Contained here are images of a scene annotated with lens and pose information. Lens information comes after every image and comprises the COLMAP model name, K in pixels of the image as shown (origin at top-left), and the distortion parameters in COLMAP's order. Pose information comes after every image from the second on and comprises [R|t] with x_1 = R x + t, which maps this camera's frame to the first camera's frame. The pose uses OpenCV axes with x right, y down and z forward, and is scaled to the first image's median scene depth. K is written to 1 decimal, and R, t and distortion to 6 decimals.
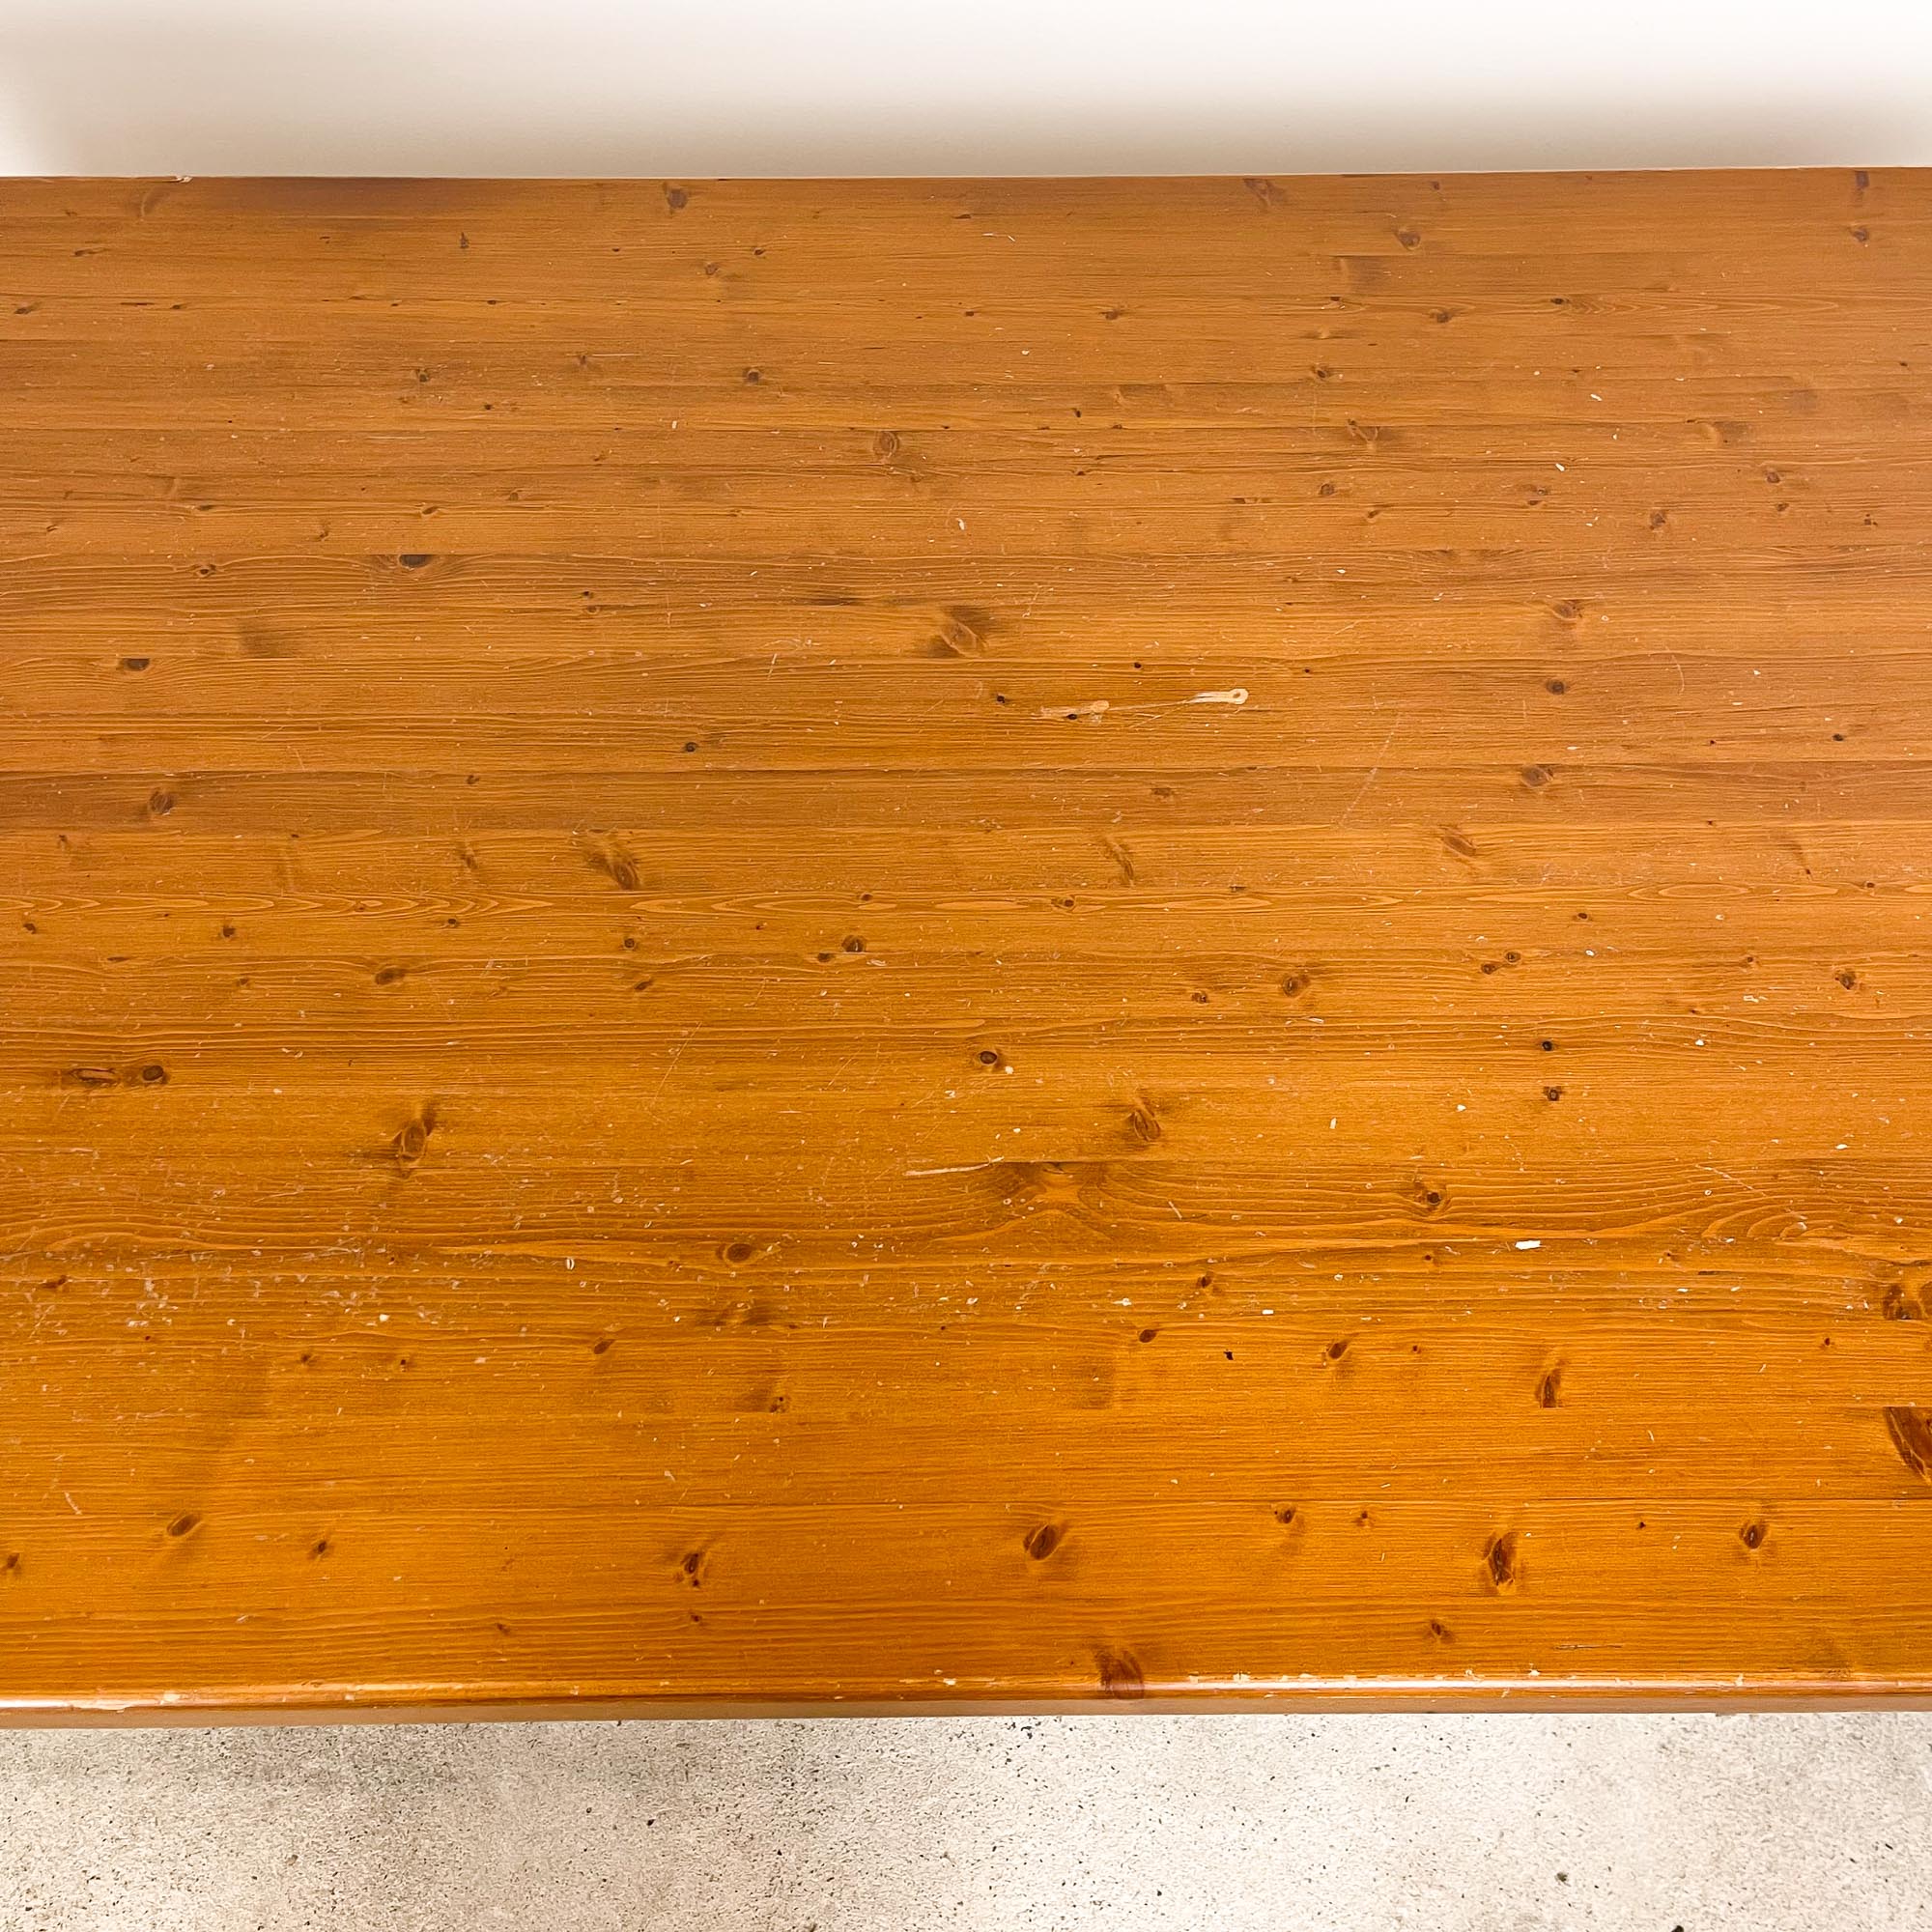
lens RADIAL K [[1976.7, 0, 983.6], [0, 1976.7, 963.9], [0, 0, 1]] dist [0.039363, 0.000000]
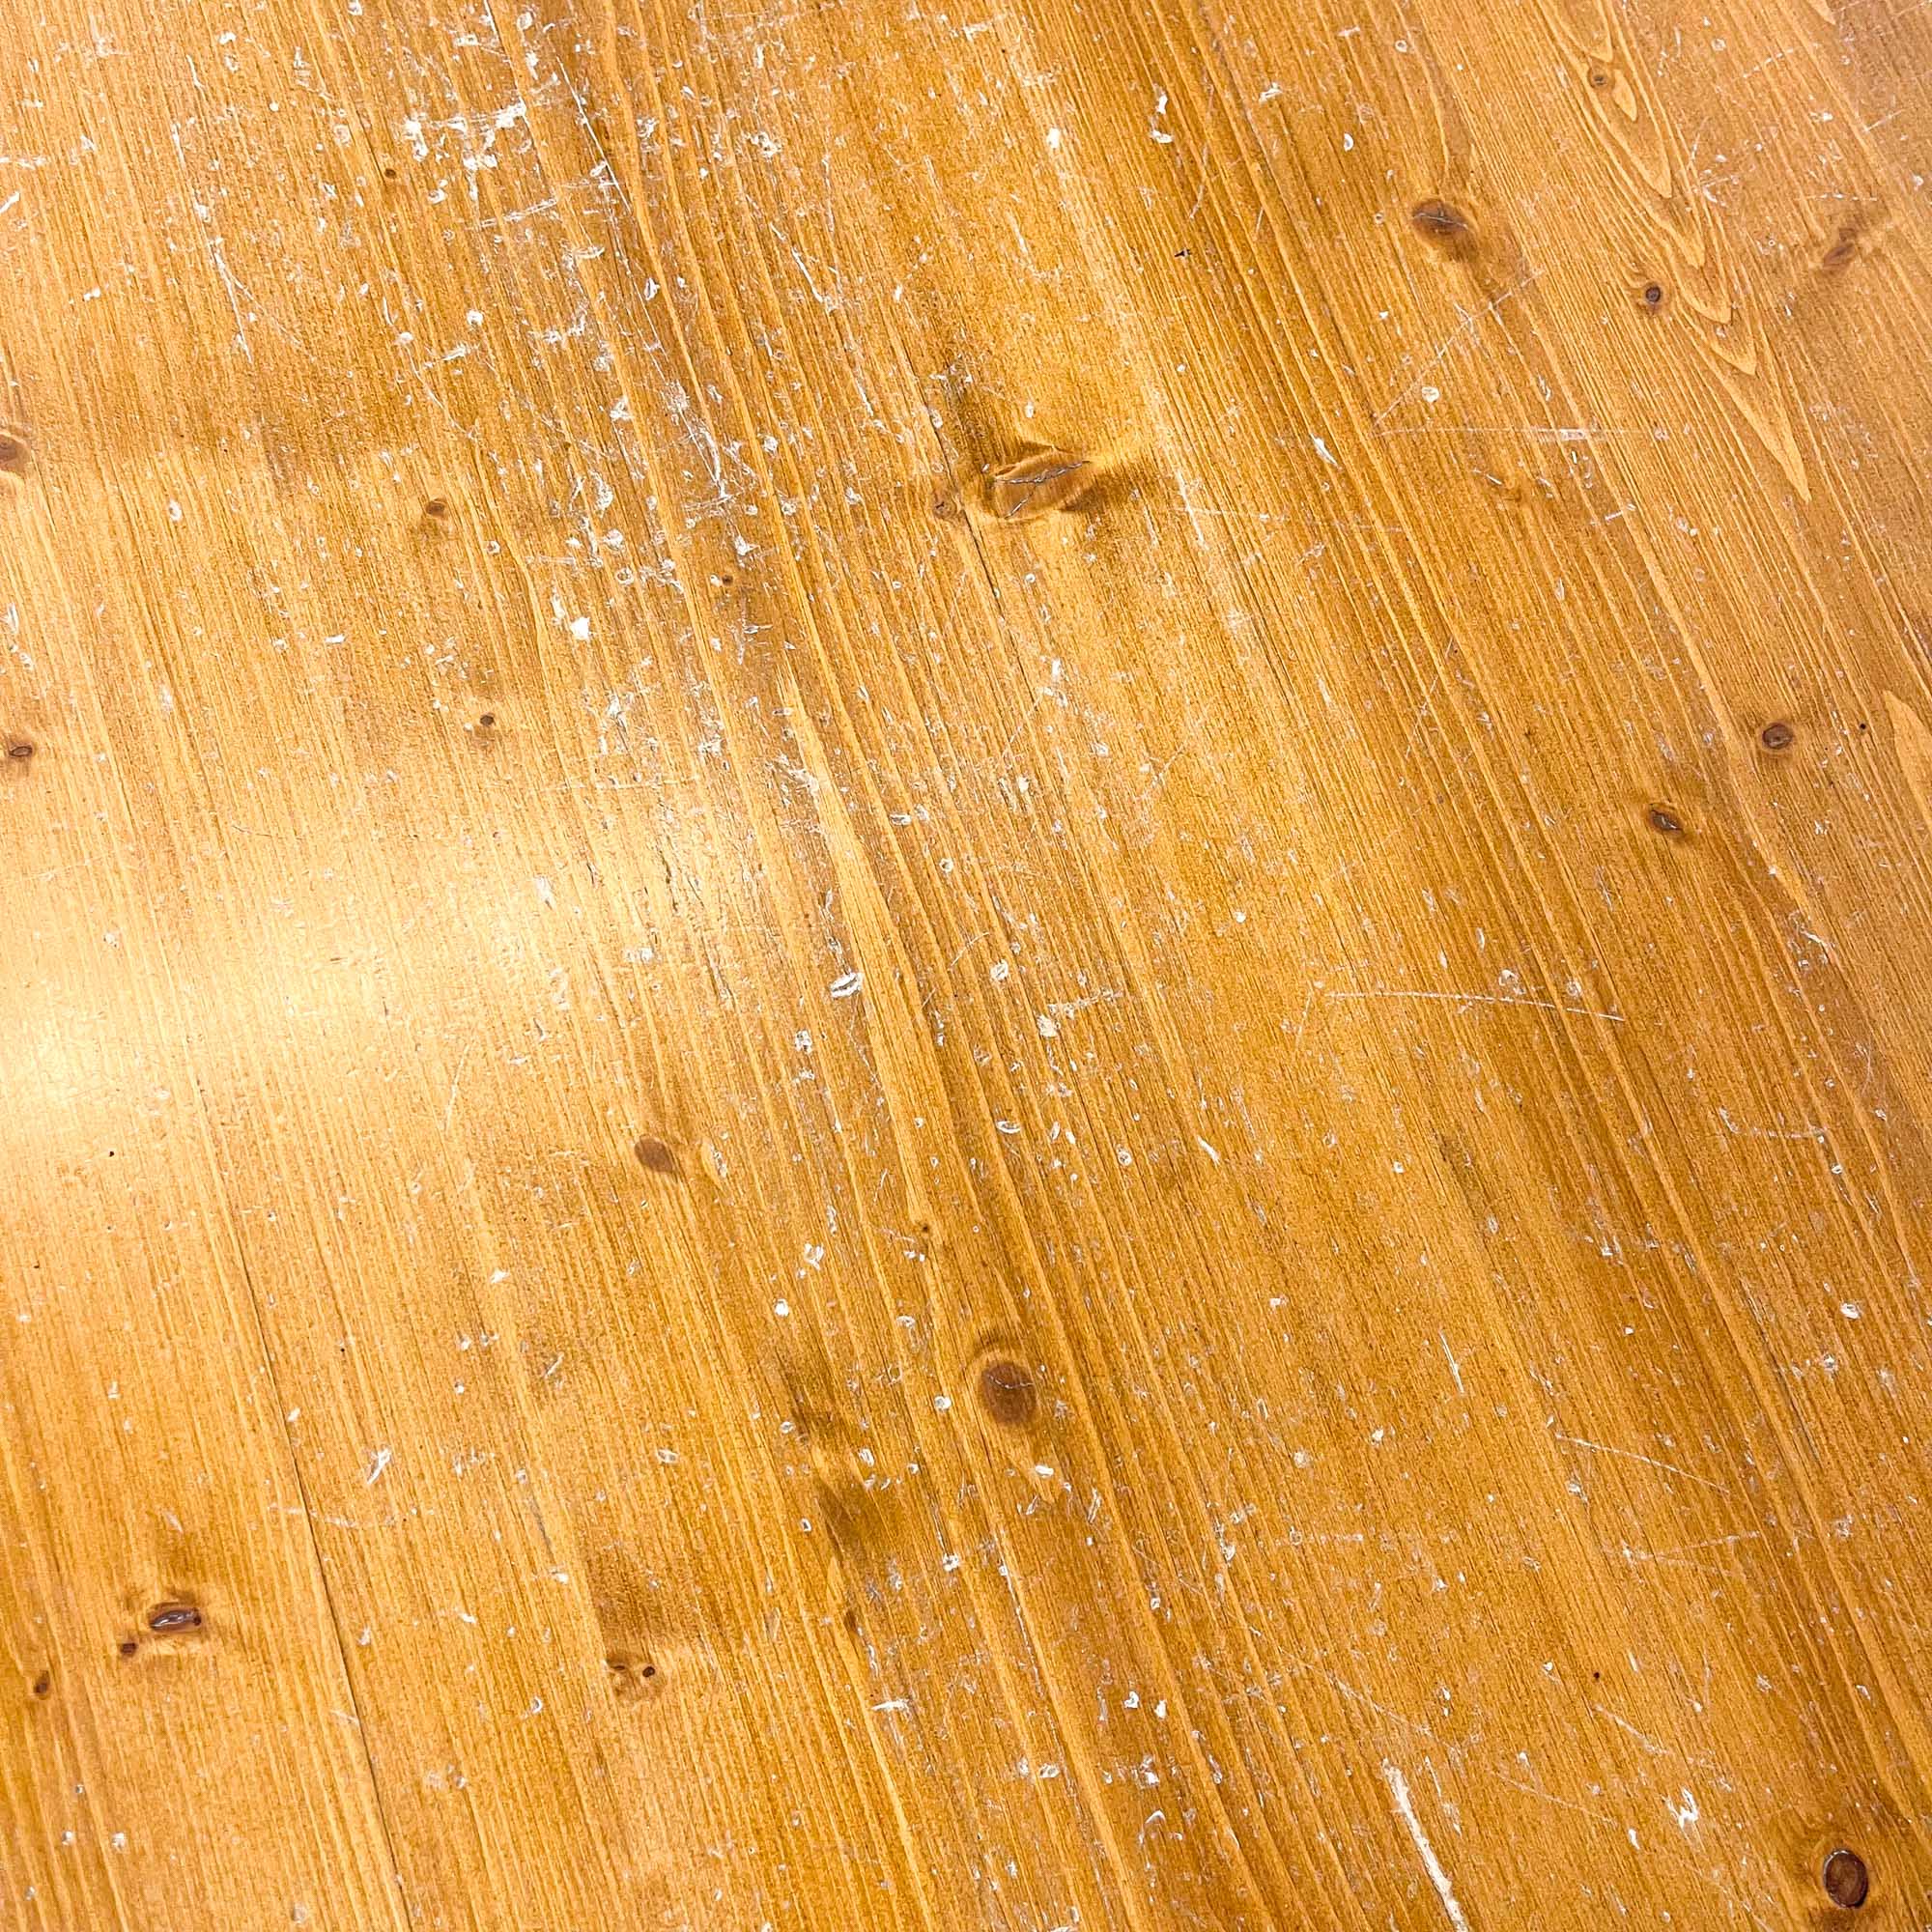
lens RADIAL K [[1976.7, 0, 975.1], [0, 1976.7, 962.6], [0, 0, 1]] dist [0.039363, 0.000000]
pose [[0.316565, 0.924806, -0.210999, -0.102907], [-0.797198, 0.379930, 0.469179, -0.045928], [0.514064, 0.019682, 0.857526, 0.571486]]
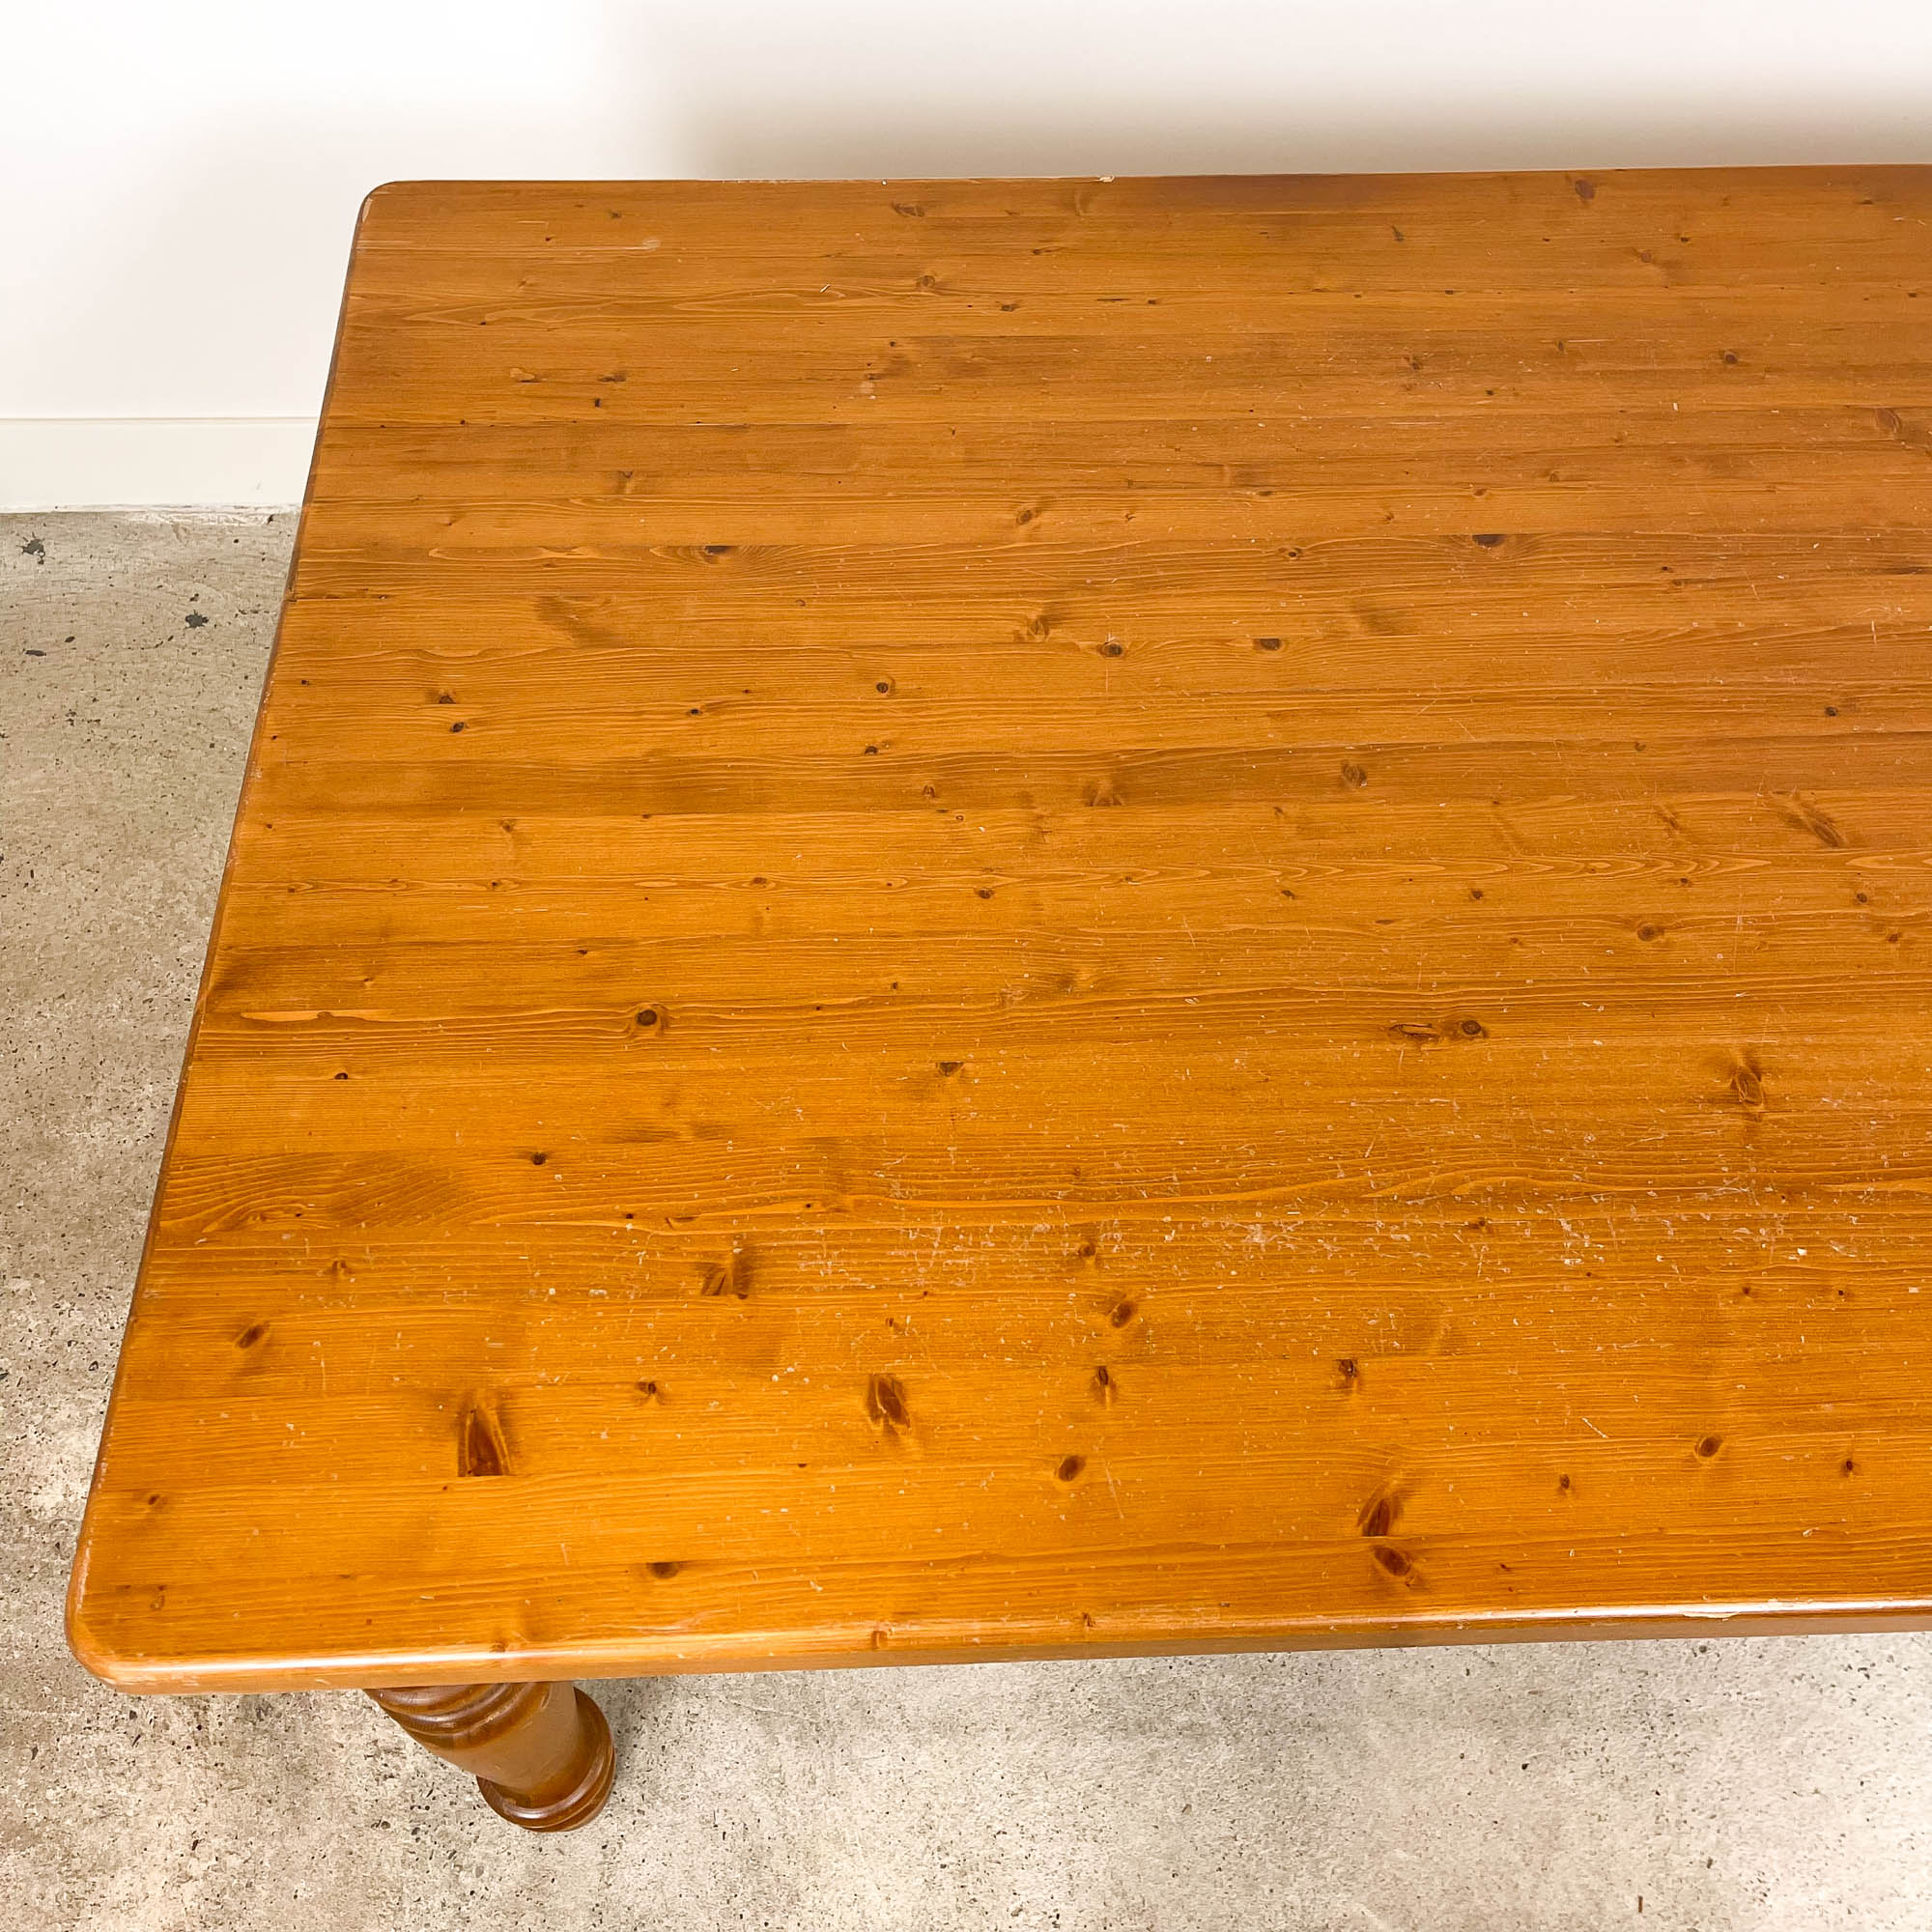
lens RADIAL K [[1976.7, 0, 980.6], [0, 1976.7, 973.2], [0, 0, 1]] dist [0.039363, 0.000000]
pose [[0.998991, -0.019076, 0.040650, -0.643089], [0.019028, 0.999818, 0.001571, 0.017554], [-0.040673, -0.000796, 0.999172, -0.026835]]
